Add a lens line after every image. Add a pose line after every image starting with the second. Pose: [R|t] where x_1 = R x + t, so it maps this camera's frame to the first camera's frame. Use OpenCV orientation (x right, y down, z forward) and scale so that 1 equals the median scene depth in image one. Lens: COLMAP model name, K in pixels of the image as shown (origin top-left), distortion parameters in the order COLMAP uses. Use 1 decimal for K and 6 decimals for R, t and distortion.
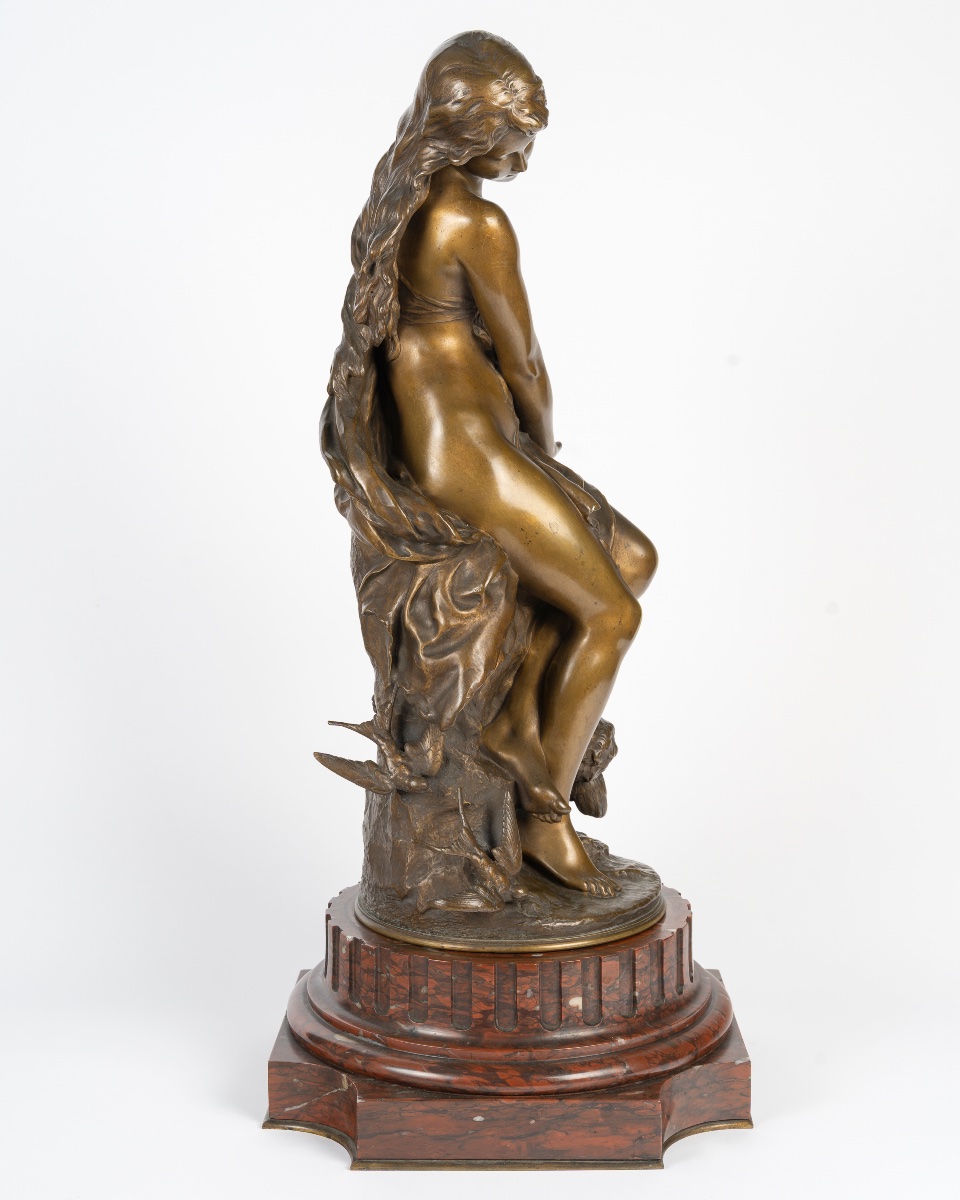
lens RADIAL K [[1933.3, 0, 475.6], [0, 1933.3, 598.6], [0, 0, 1]] dist [0.042619, 0.000000]
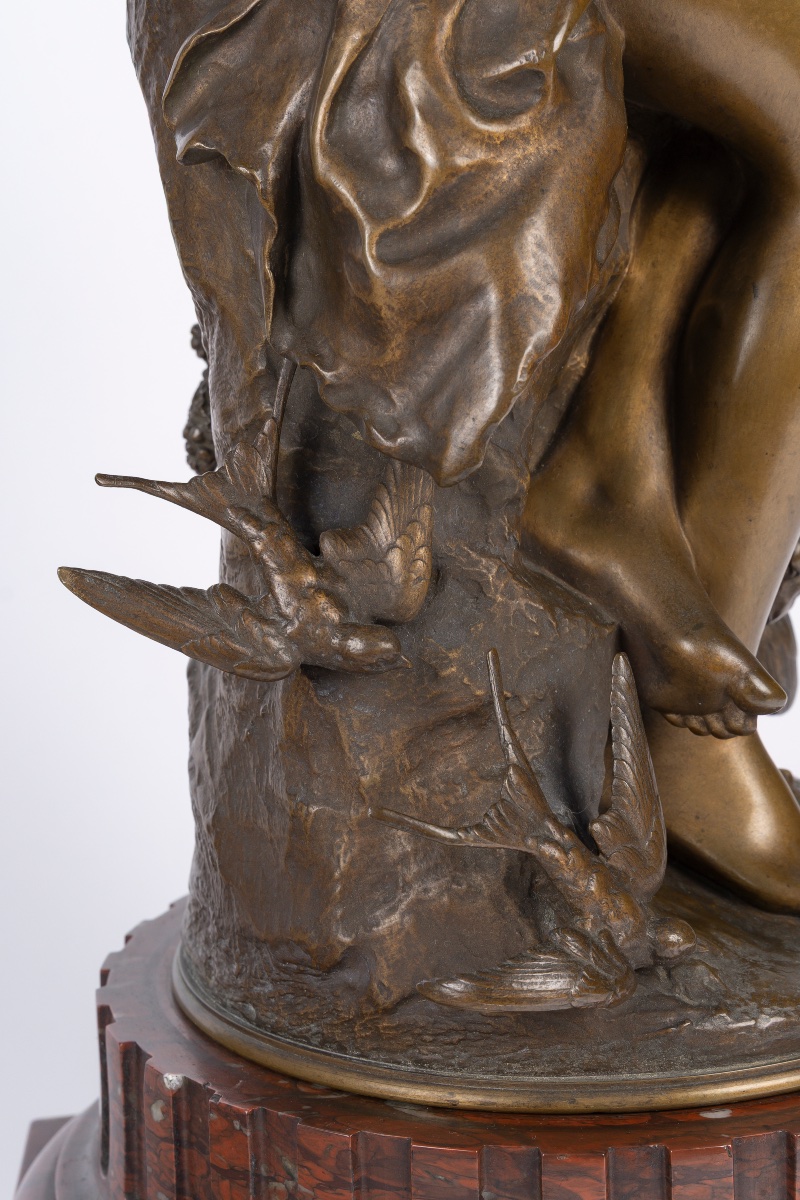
lens RADIAL K [[2559.5, 0, 401.1], [0, 2559.5, 542.9], [0, 0, 1]] dist [0.144840, 0.000000]
pose [[0.995883, -0.043128, 0.079734, -0.058726], [0.038684, 0.997655, 0.056459, 0.051441], [-0.081982, -0.053142, 0.995216, 0.540668]]
